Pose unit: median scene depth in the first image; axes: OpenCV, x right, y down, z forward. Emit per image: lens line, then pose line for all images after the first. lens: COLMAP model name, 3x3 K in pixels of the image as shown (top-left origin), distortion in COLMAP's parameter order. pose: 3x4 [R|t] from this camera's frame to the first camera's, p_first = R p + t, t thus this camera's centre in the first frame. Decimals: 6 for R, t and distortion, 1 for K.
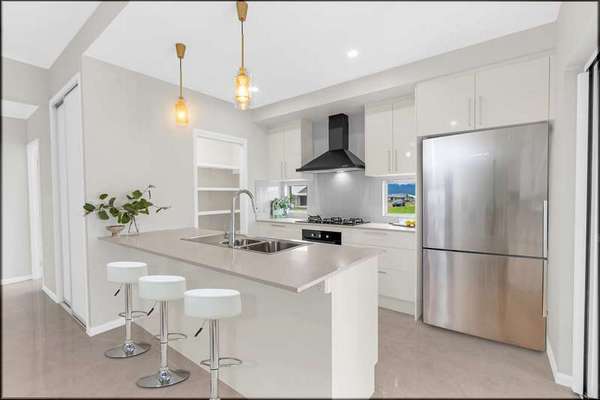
lens RADIAL K [[269.8, 0, 300.0], [0, 269.8, 200.0], [0, 0, 1]] dist [0.000646, 0.000030]
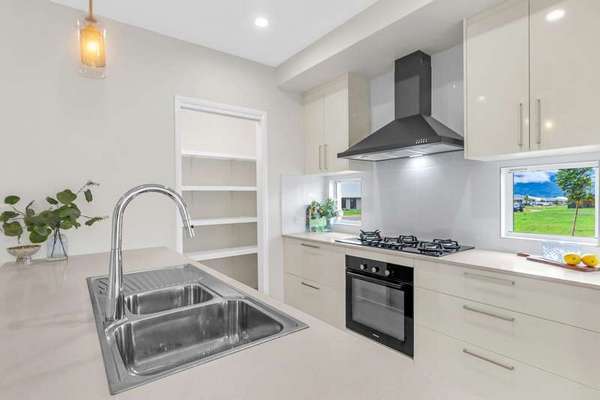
lens RADIAL K [[301.4, 0, 300.0], [0, 301.4, 200.0], [0, 0, 1]] dist [-0.002741, -0.000454]
pose [[0.965543, 0.000837, -0.260242, 0.079424], [-0.002987, 0.999965, -0.007868, -0.005393], [0.260226, 0.008374, 0.965511, 0.327373]]
